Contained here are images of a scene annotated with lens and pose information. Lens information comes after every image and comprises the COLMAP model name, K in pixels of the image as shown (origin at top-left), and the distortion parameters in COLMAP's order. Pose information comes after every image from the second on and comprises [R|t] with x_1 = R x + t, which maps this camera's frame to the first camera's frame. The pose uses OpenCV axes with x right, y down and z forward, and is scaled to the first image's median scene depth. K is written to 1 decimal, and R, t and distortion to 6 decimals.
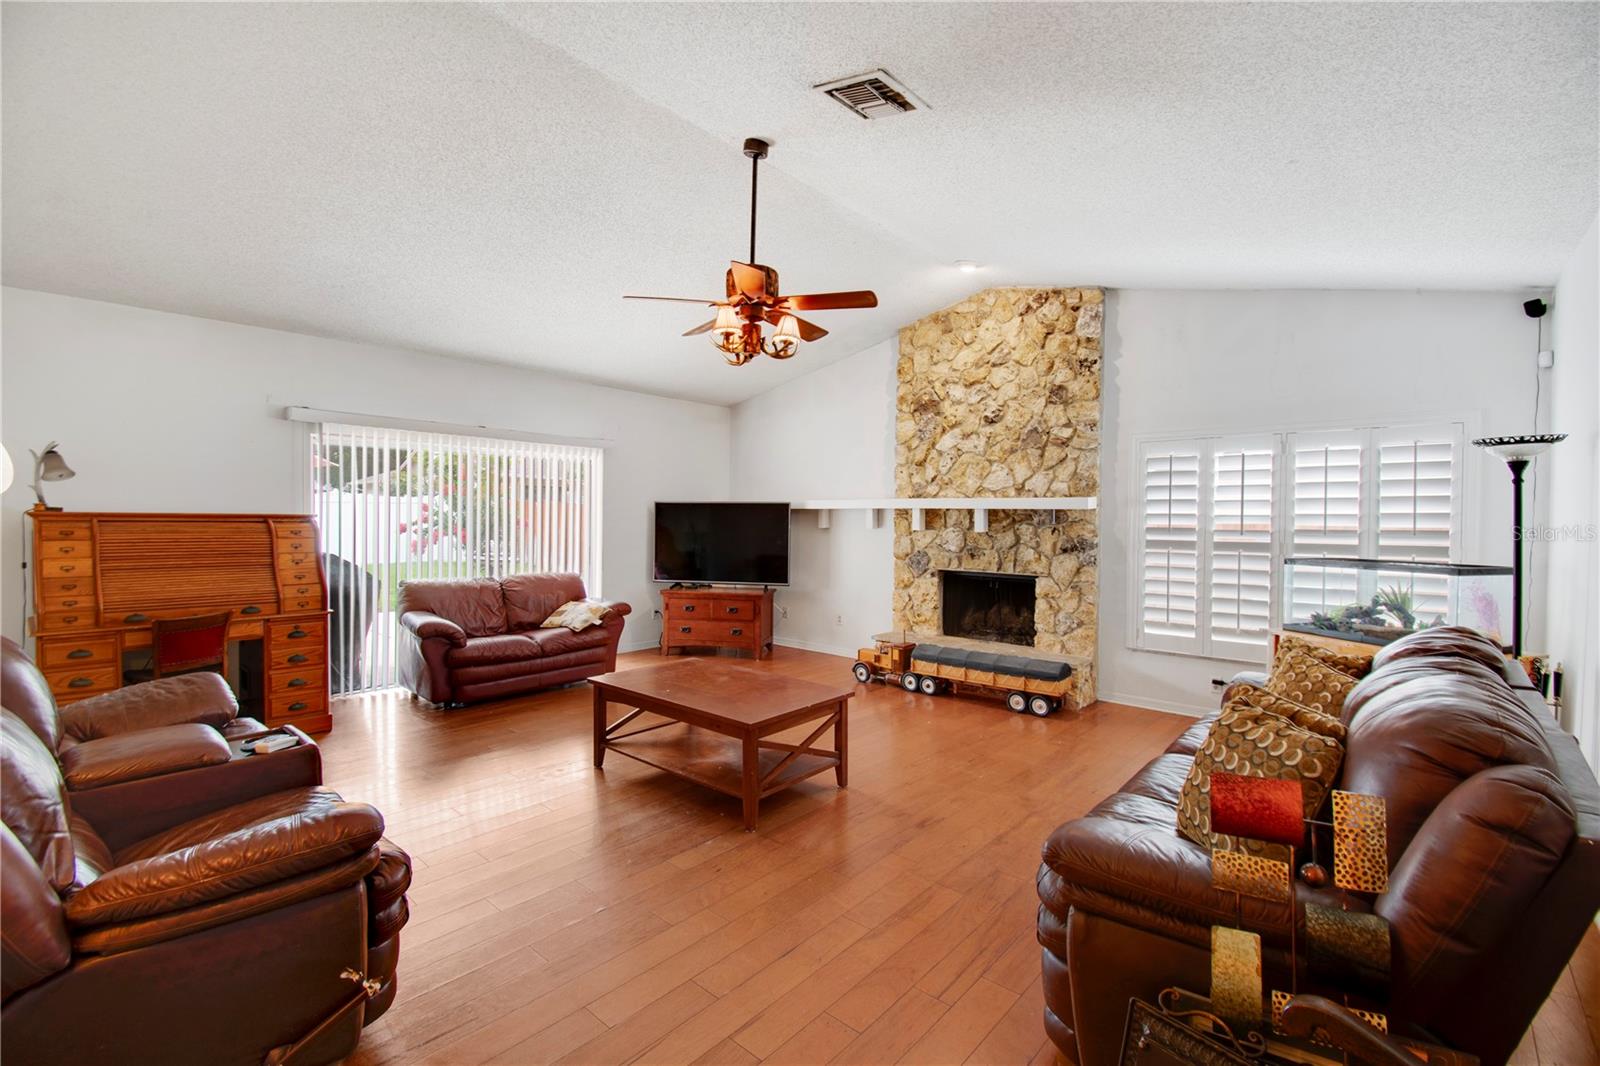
lens RADIAL K [[697.7, 0, 794.7], [0, 697.7, 528.0], [0, 0, 1]] dist [0.016355, -0.023472]
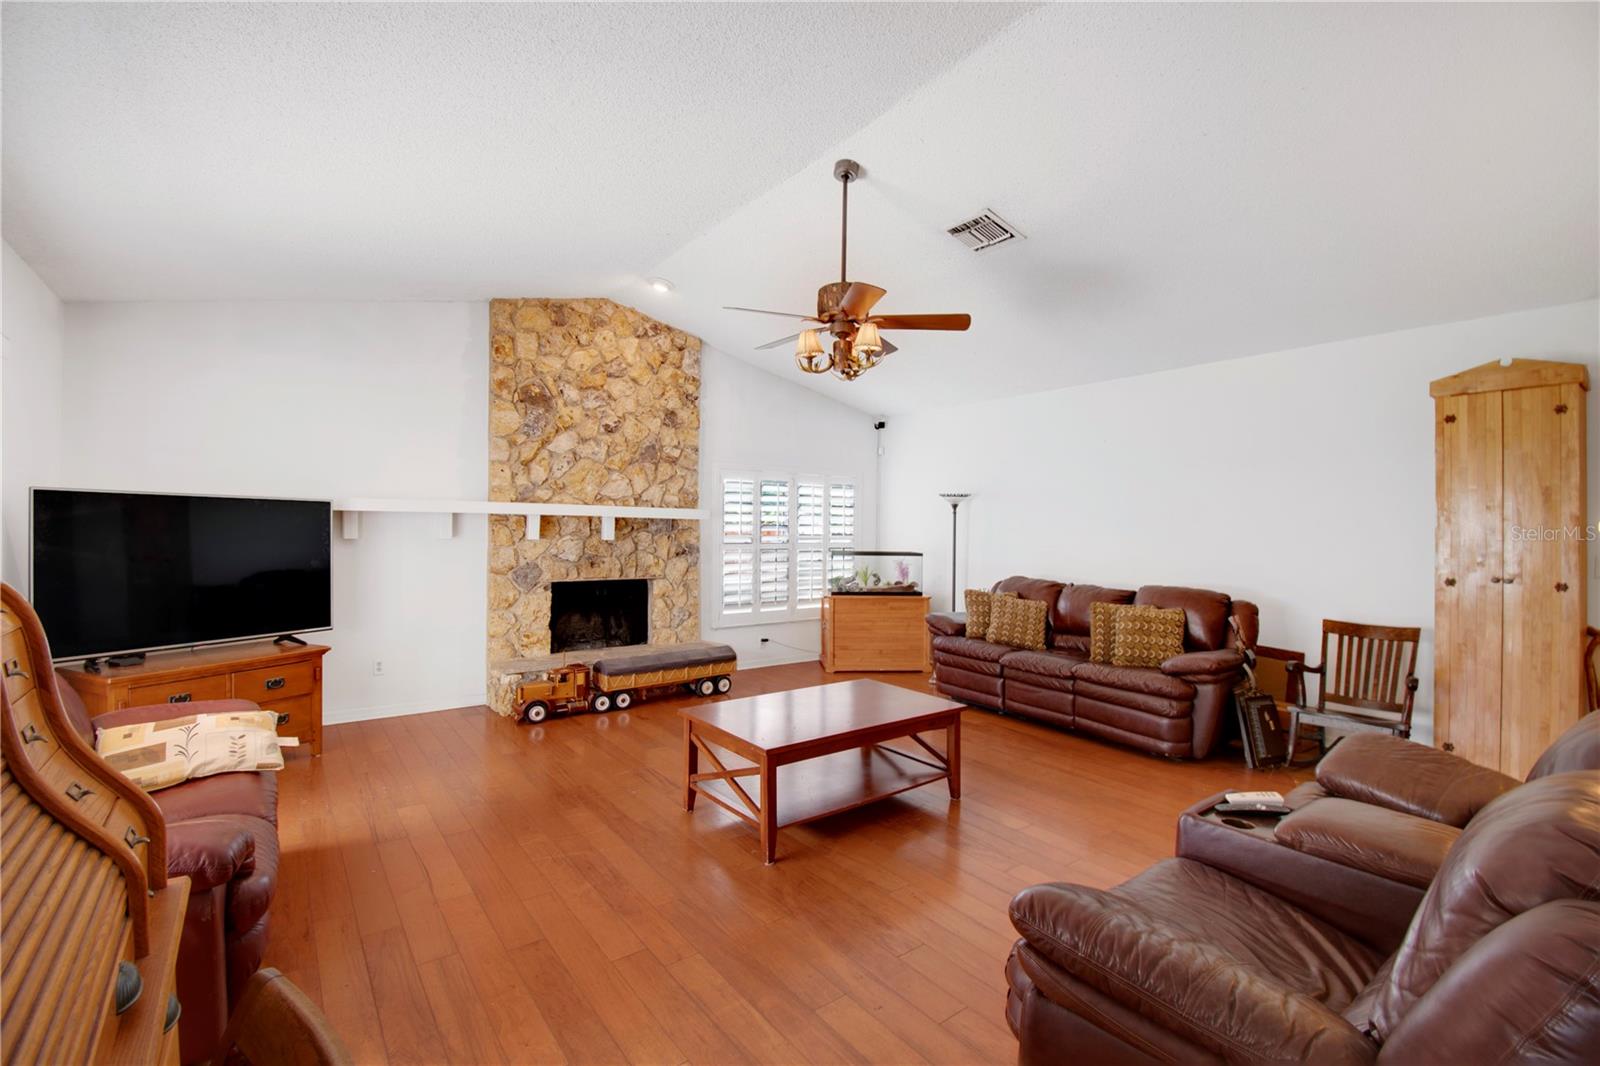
lens RADIAL K [[697.7, 0, 794.7], [0, 697.7, 528.0], [0, 0, 1]] dist [0.016355, -0.023472]
pose [[0.202475, -0.004996, 0.979275, -0.662735], [0.002922, 0.999986, 0.004498, -0.015059], [-0.979283, 0.001951, 0.202487, 0.535746]]
